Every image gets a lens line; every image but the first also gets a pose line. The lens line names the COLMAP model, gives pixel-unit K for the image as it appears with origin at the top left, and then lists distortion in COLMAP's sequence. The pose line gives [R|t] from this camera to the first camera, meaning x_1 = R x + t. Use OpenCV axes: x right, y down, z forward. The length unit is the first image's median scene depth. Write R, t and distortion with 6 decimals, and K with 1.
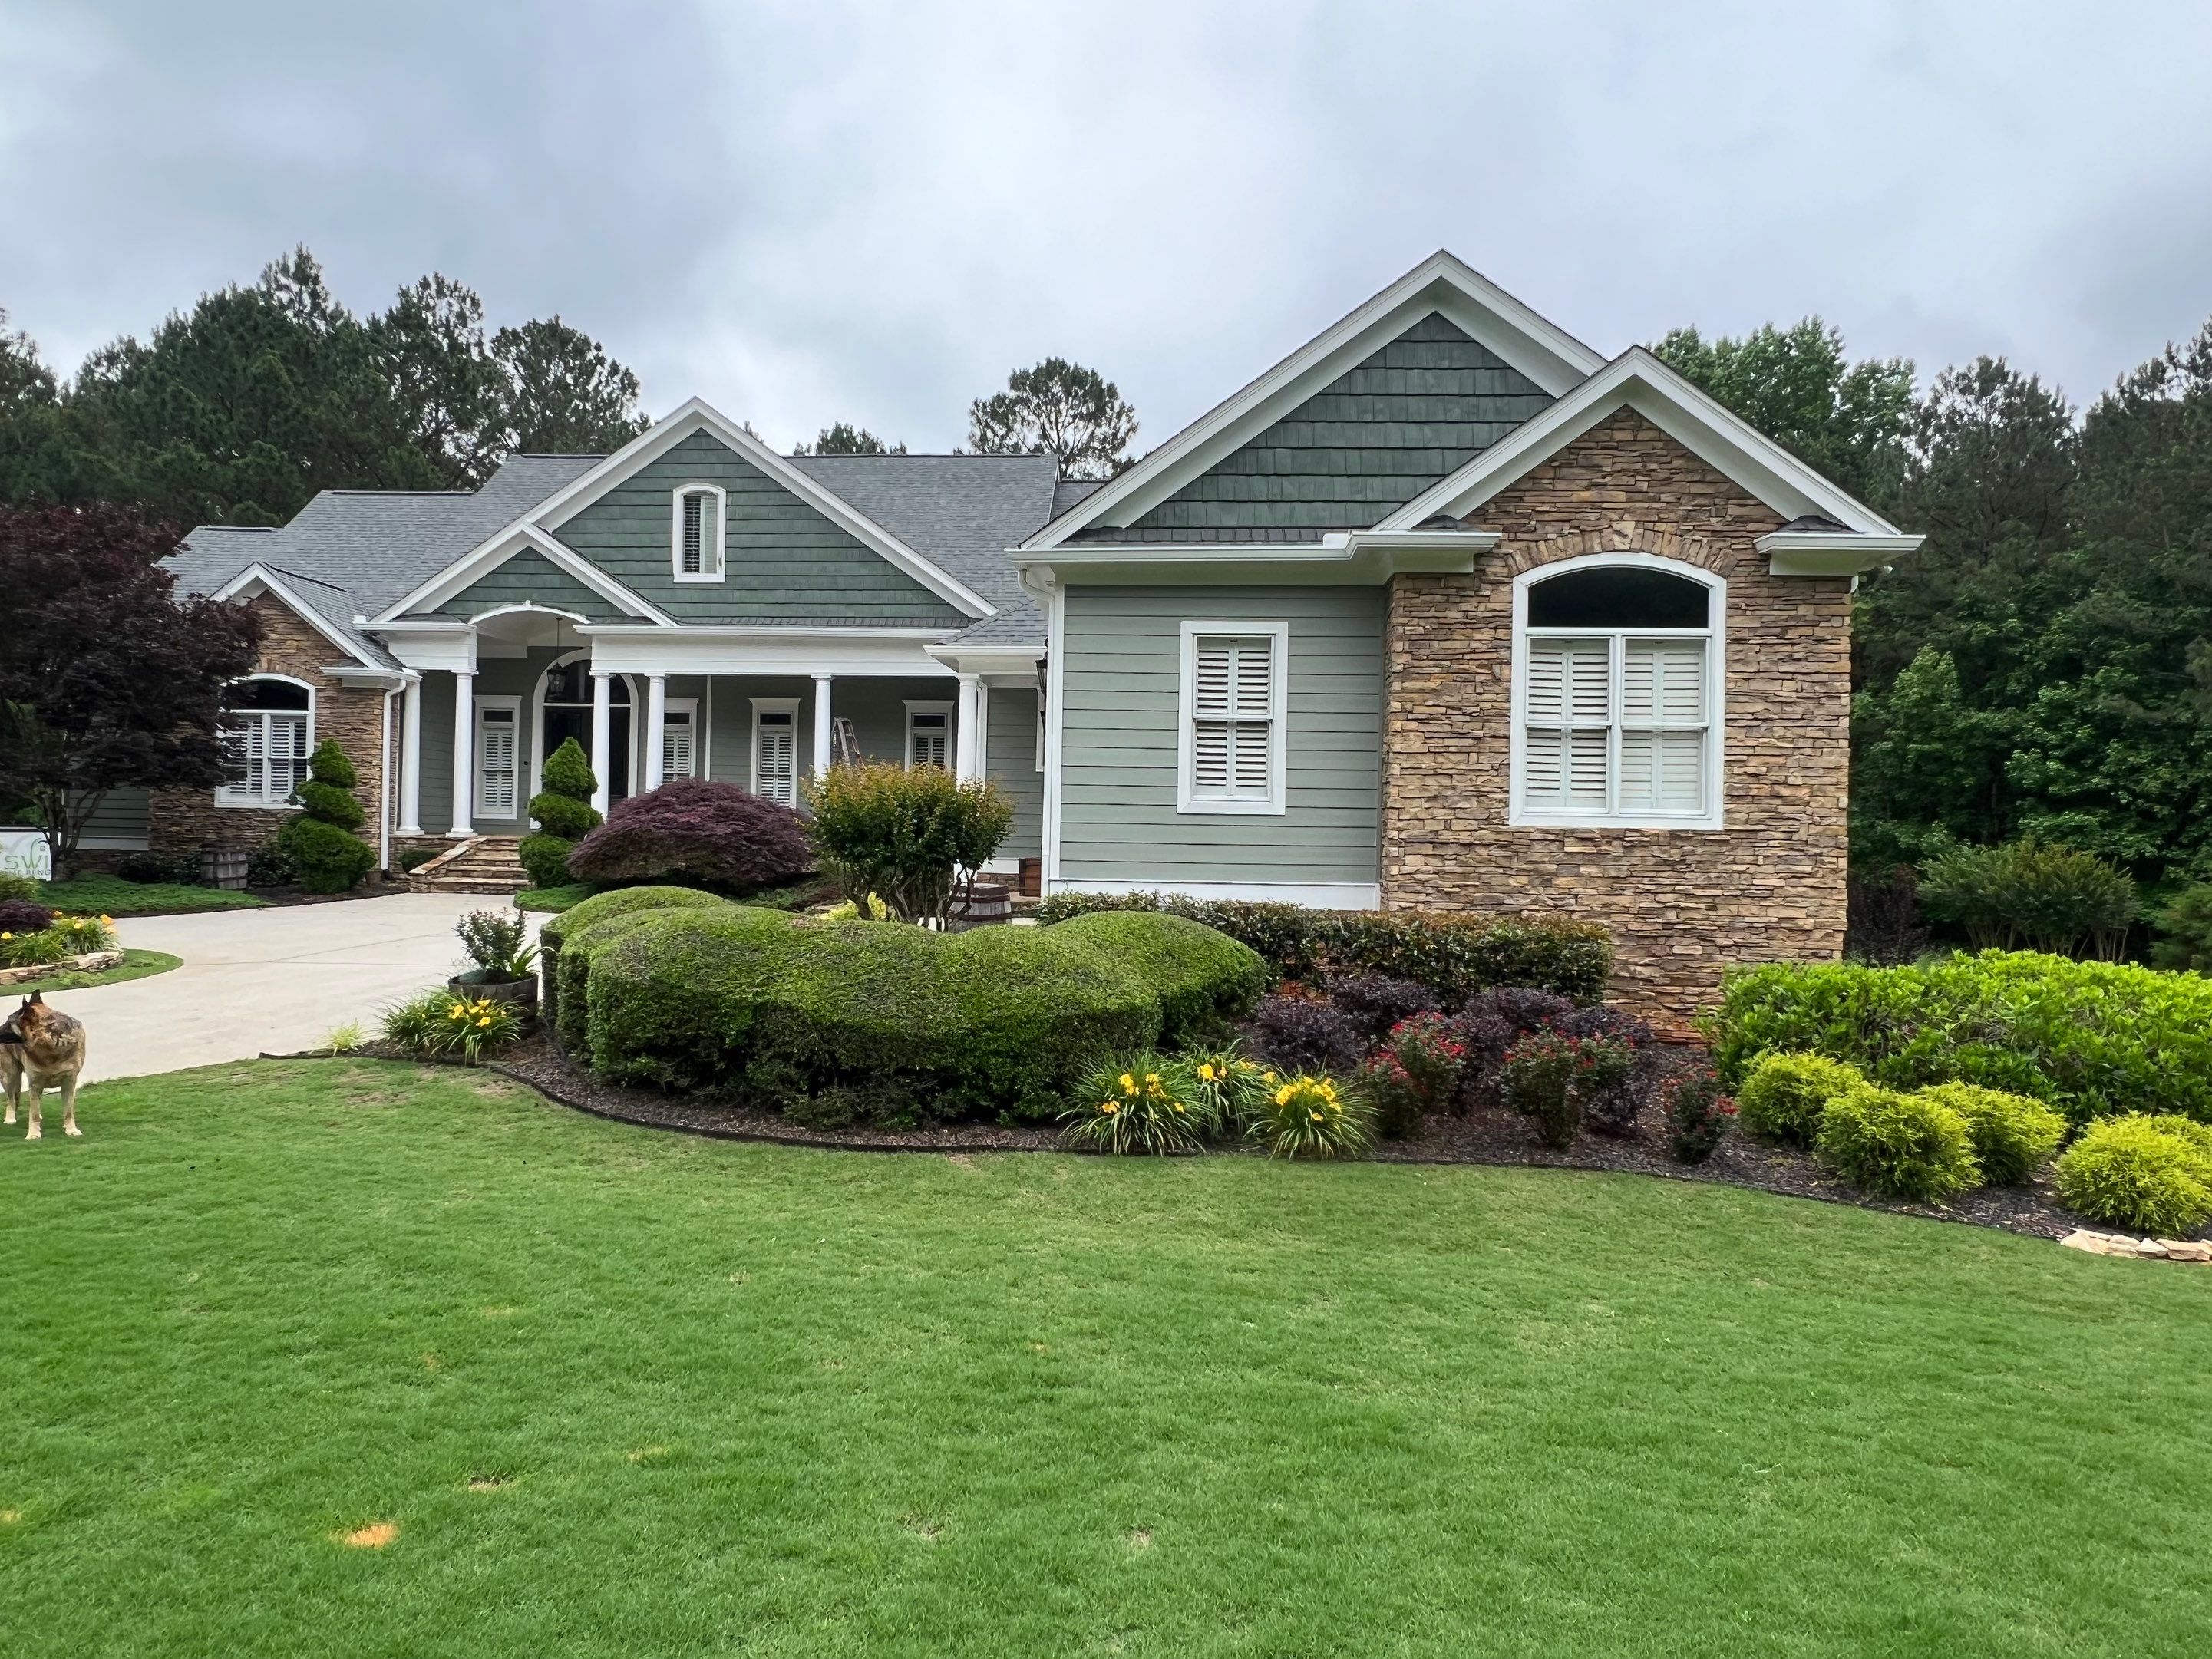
lens RADIAL K [[1447.1, 0, 1106.0], [0, 1447.1, 829.5], [0, 0, 1]] dist [-0.010264, -0.002814]
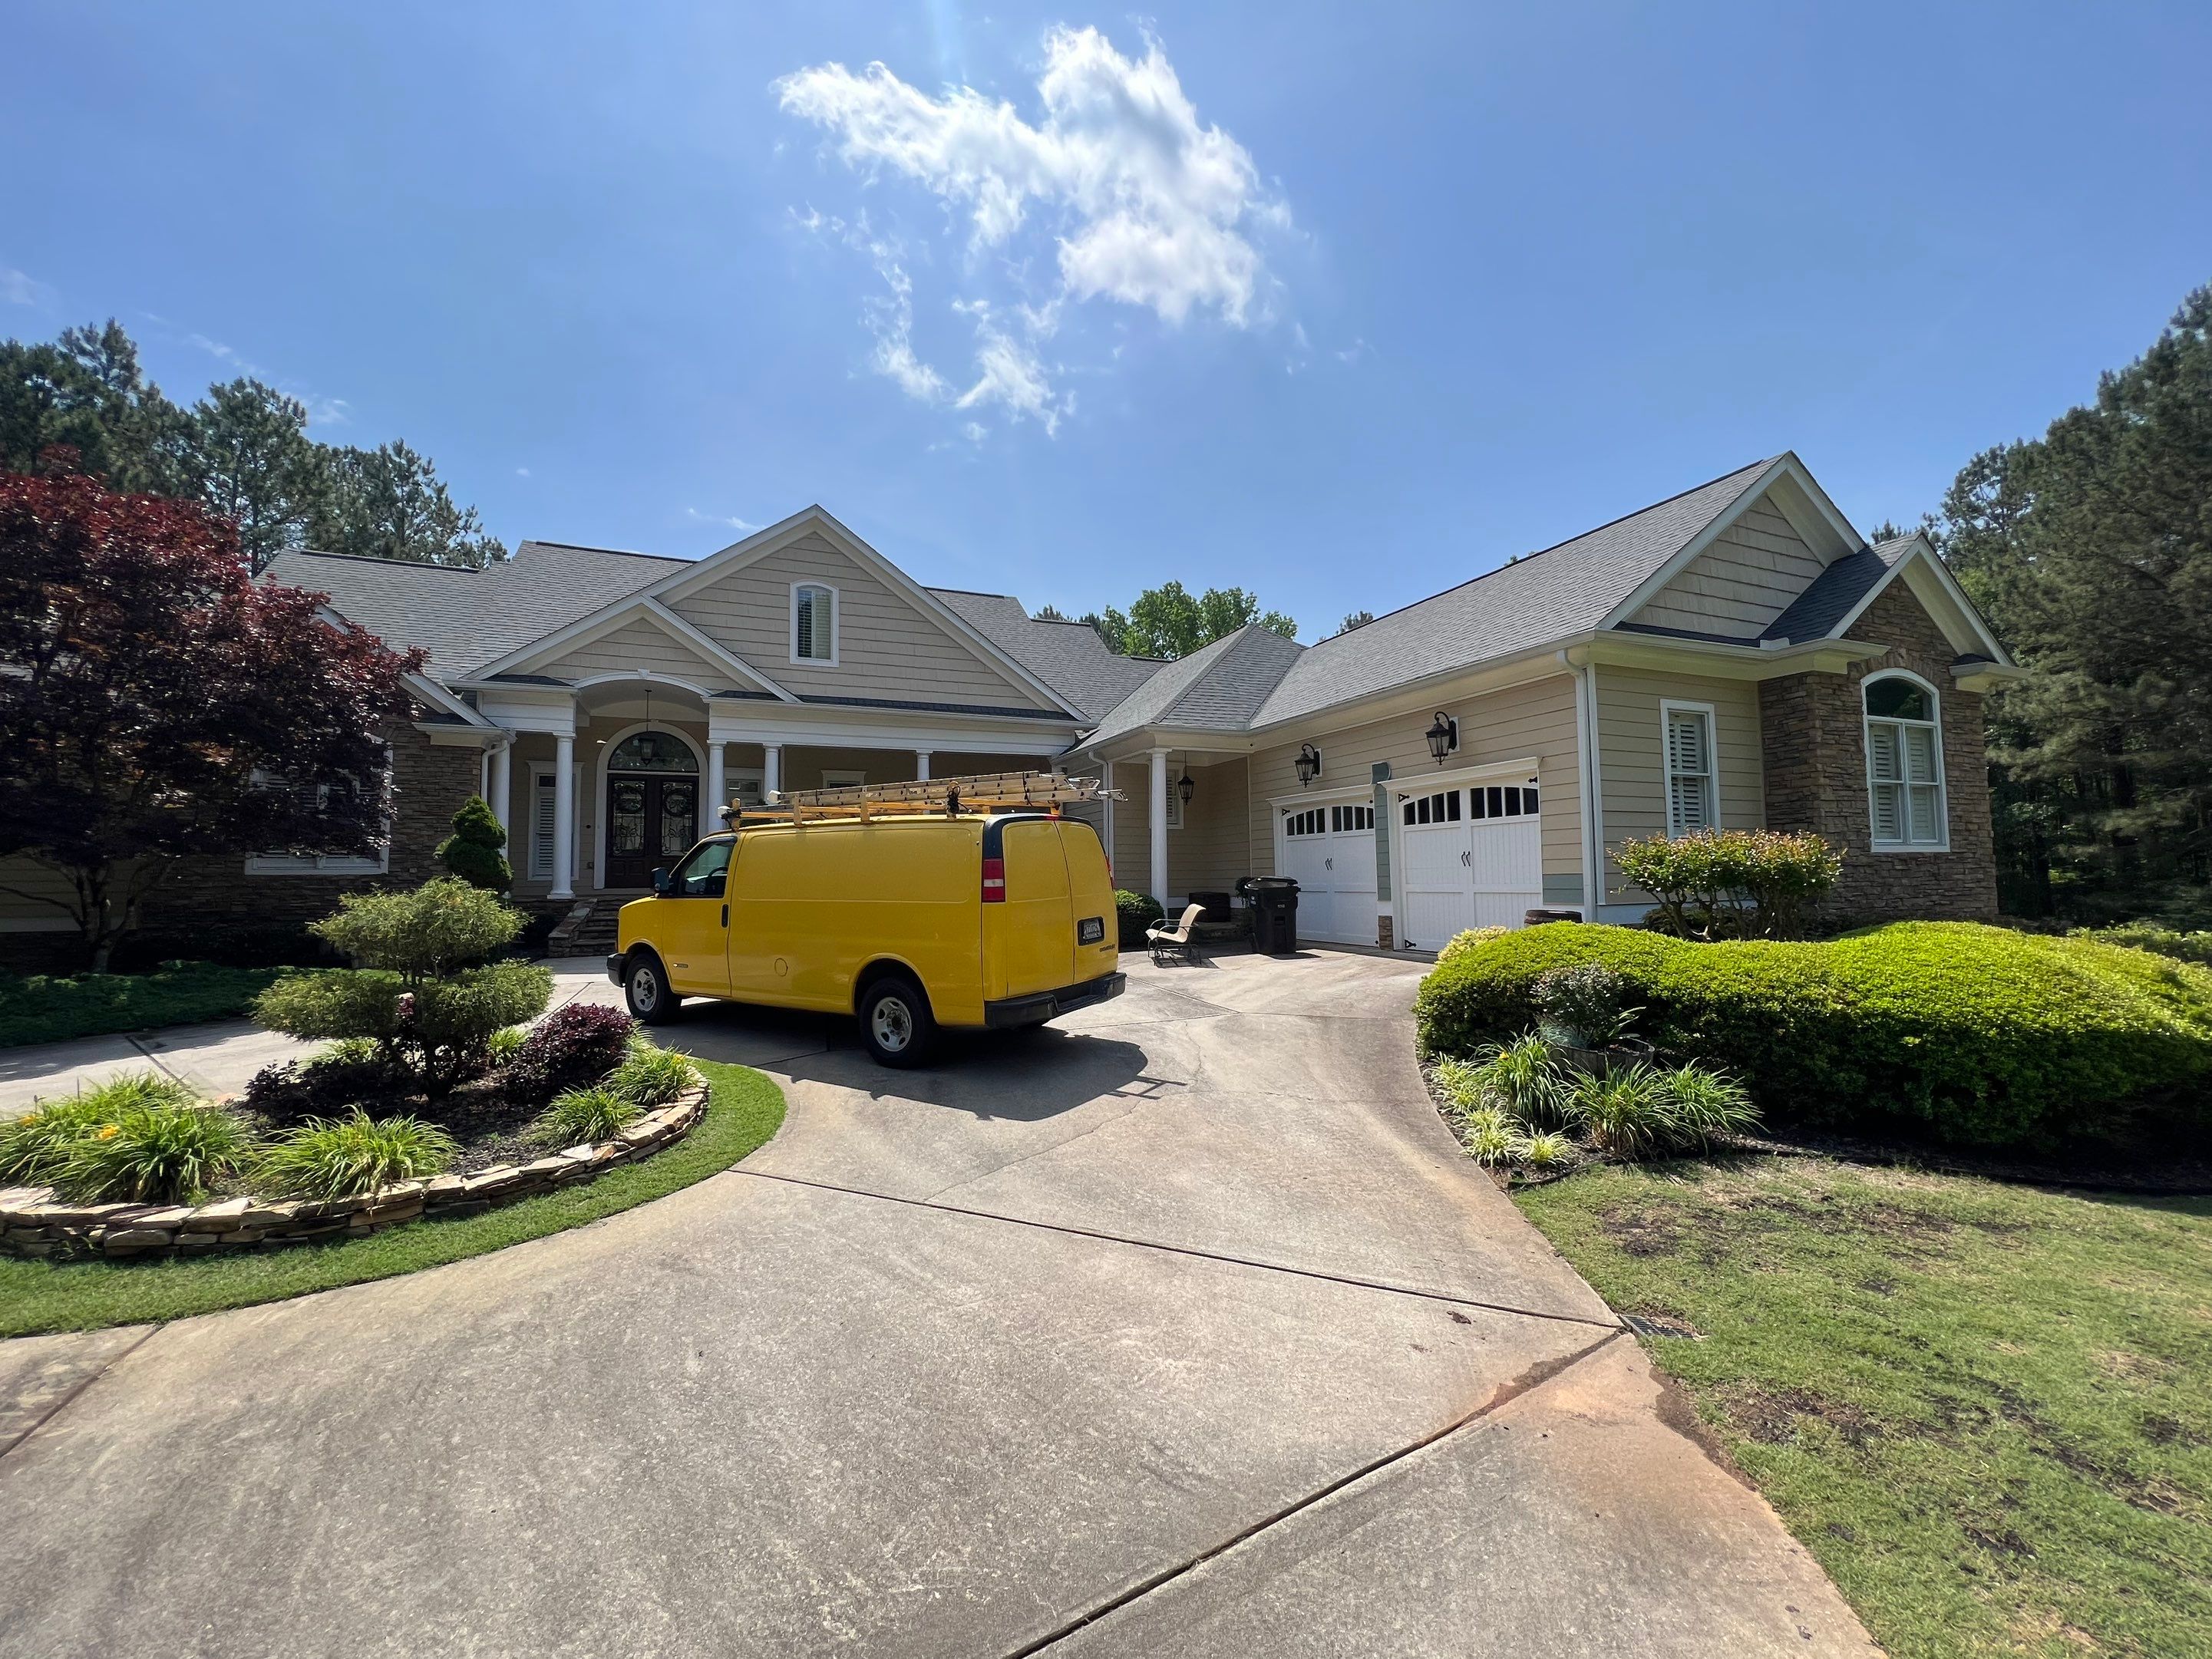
lens RADIAL K [[891.4, 0, 1103.6], [0, 891.4, 827.9], [0, 0, 1]] dist [-0.002595, -0.000208]
pose [[0.891809, -0.003491, 0.452400, -0.399939], [0.028825, 0.998377, -0.049118, -0.002783], [-0.451494, 0.056844, 0.890462, 0.283222]]
